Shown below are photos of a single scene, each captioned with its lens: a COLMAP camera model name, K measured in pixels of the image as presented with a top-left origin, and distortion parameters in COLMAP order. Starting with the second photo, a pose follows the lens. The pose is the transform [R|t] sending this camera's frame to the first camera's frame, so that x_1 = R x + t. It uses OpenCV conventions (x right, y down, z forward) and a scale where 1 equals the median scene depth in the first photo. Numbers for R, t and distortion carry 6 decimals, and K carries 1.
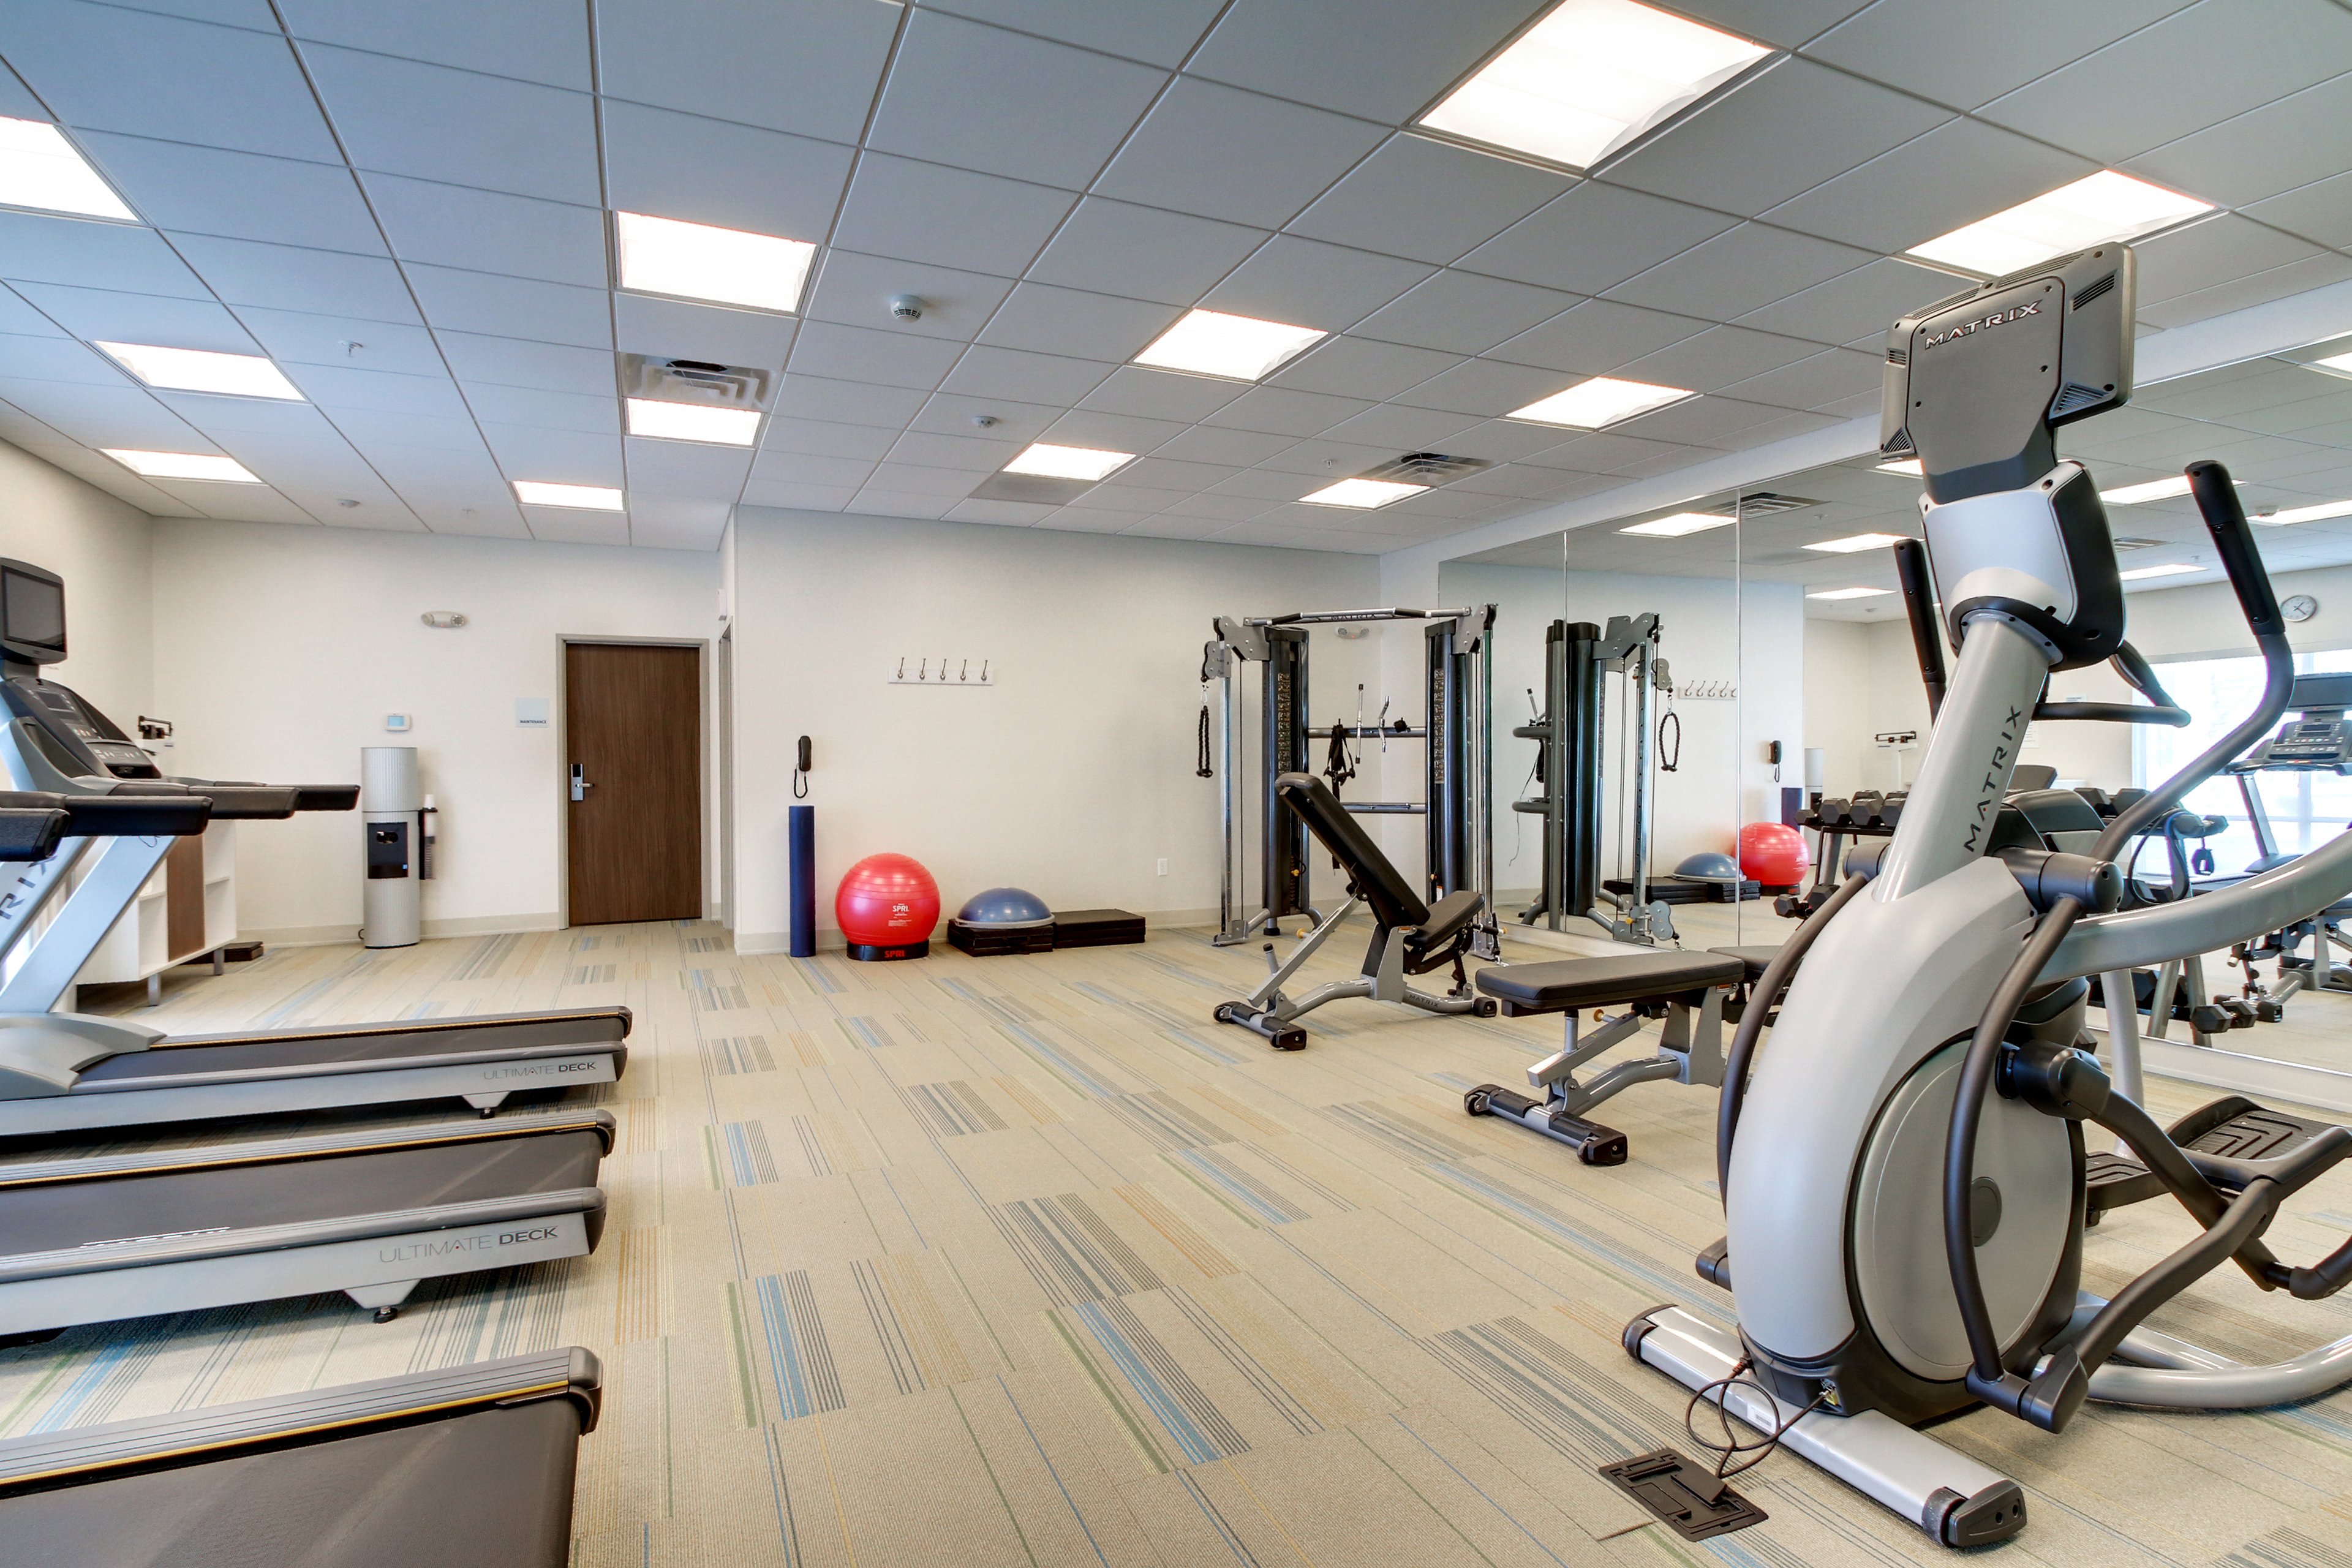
lens RADIAL K [[1137.6, 0, 1116.5], [0, 1137.6, 769.2], [0, 0, 1]] dist [0.001722, -0.009580]
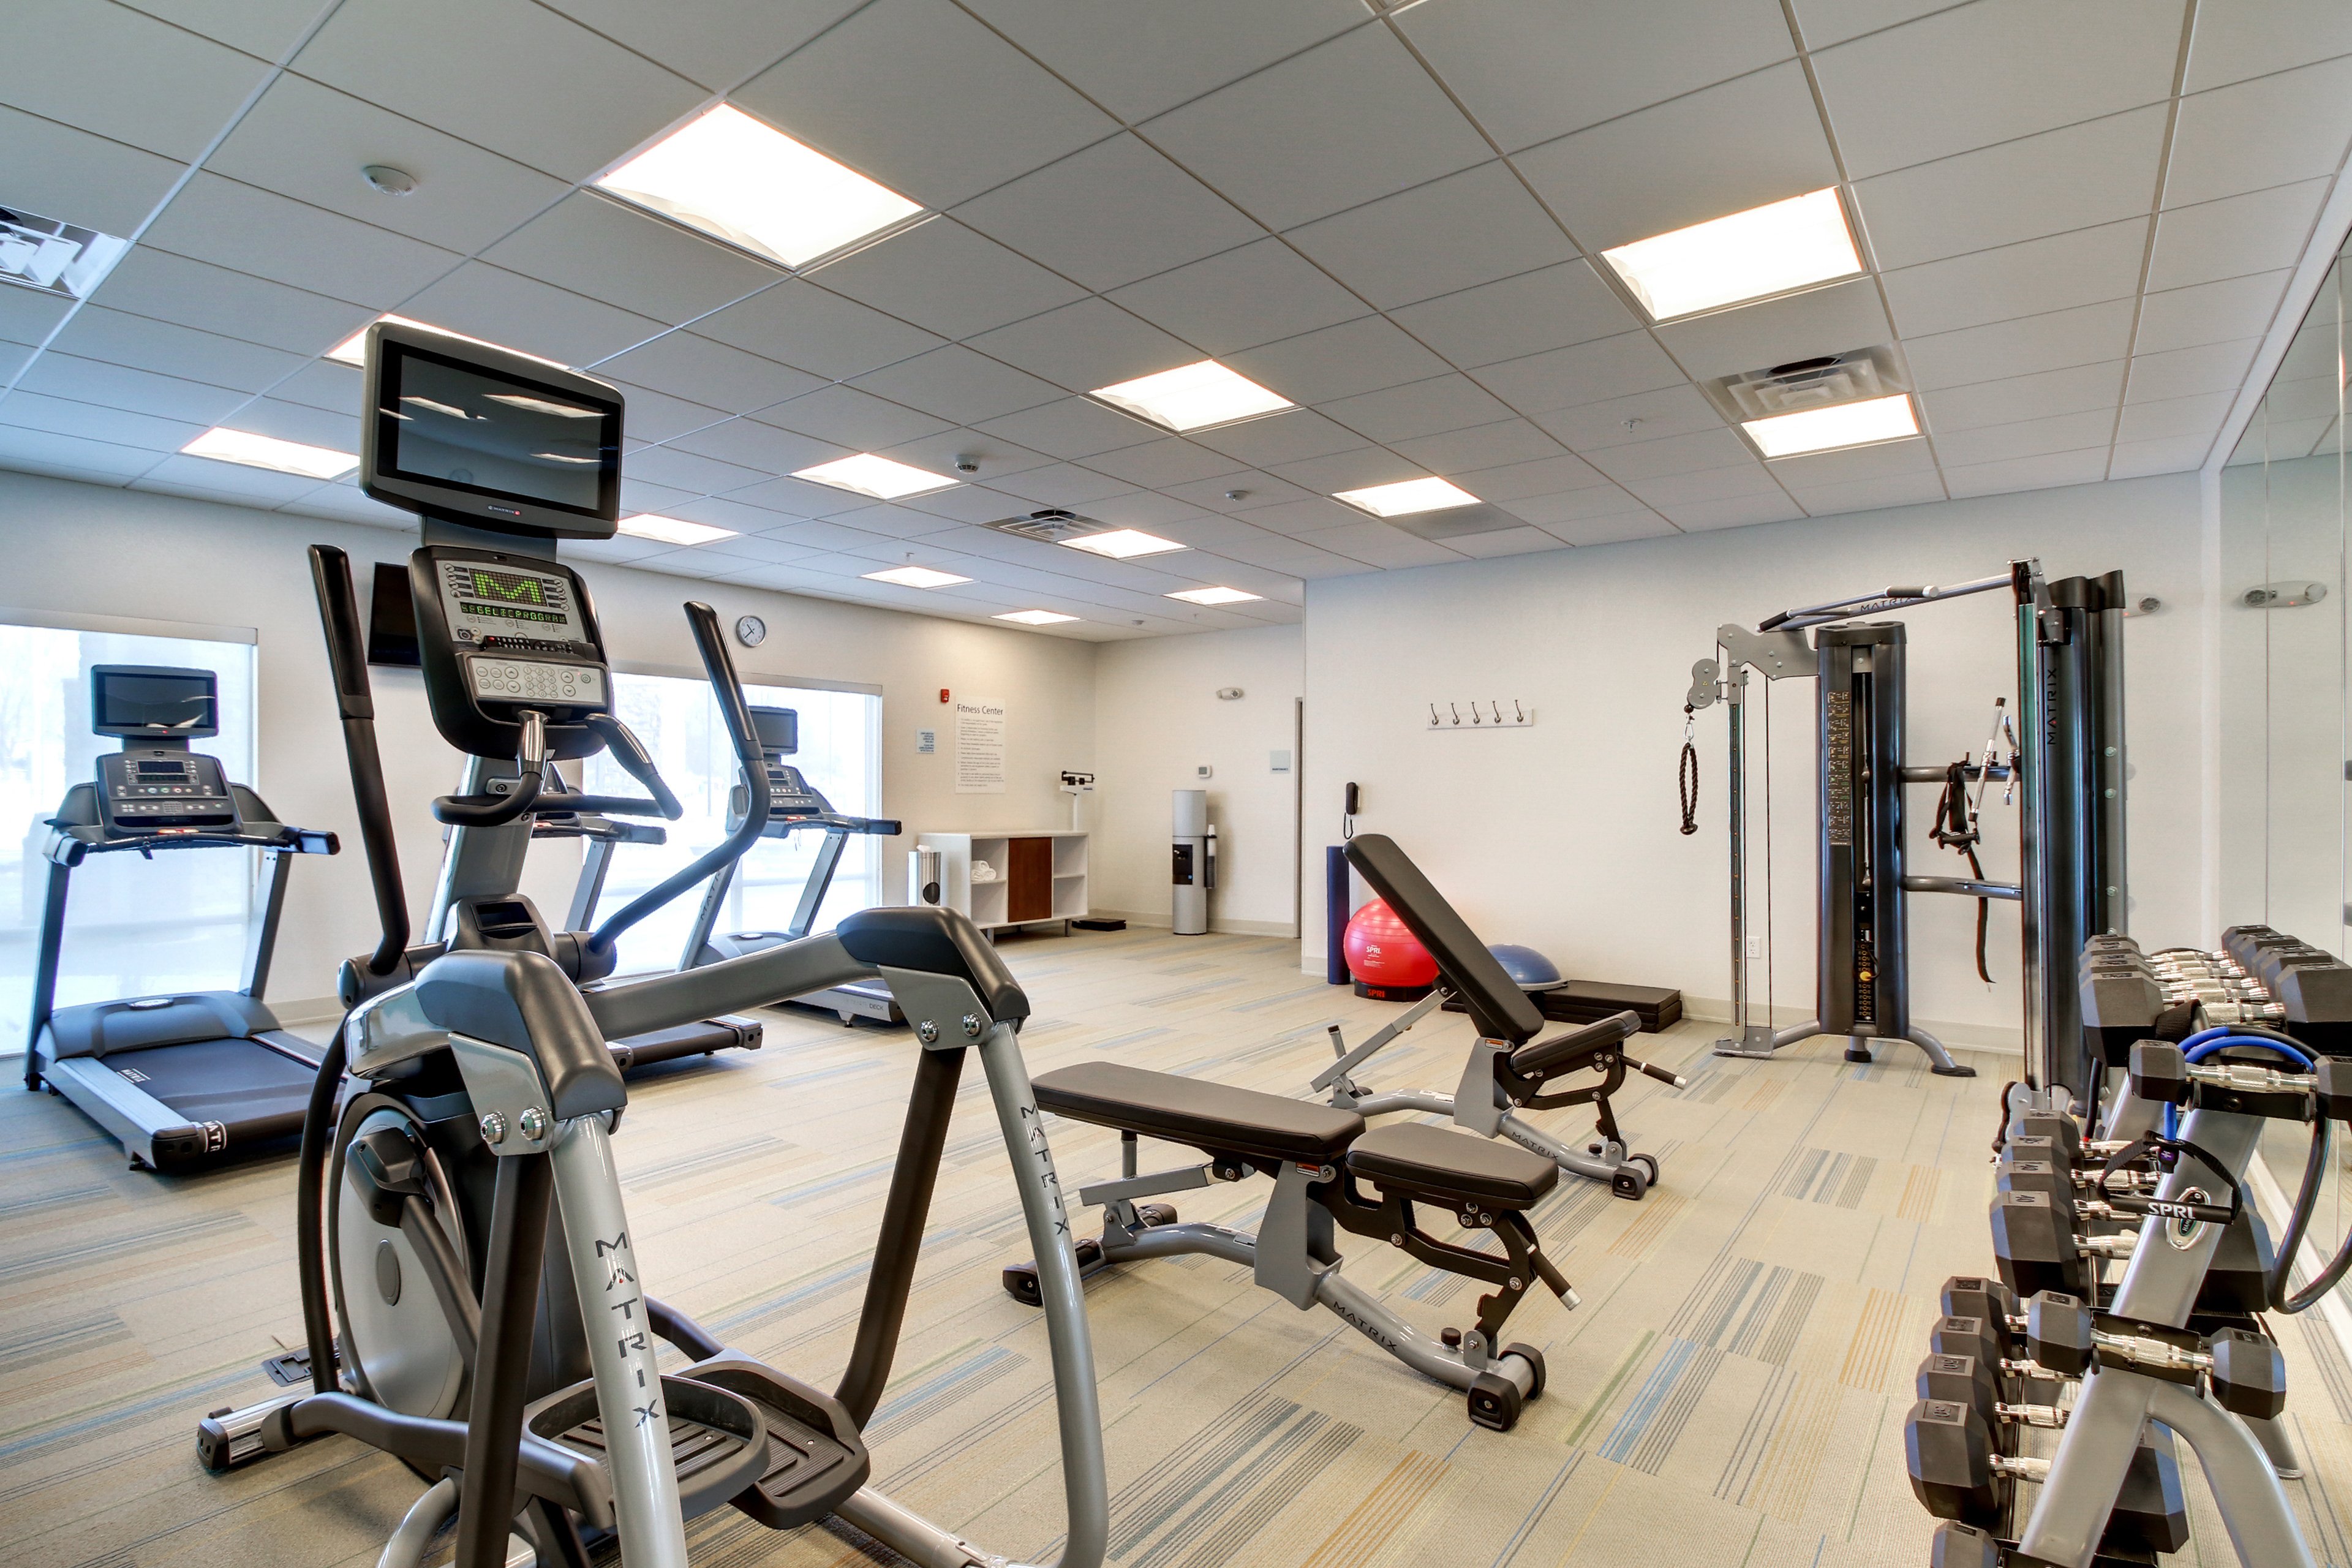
lens RADIAL K [[1137.6, 0, 1188.1], [0, 1137.6, 791.9], [0, 0, 1]] dist [0.001722, -0.009580]
pose [[0.511789, 0.005684, -0.859092, 0.556558], [-0.005948, 0.999978, 0.003073, -0.021476], [0.859090, 0.003537, 0.511812, 0.293080]]
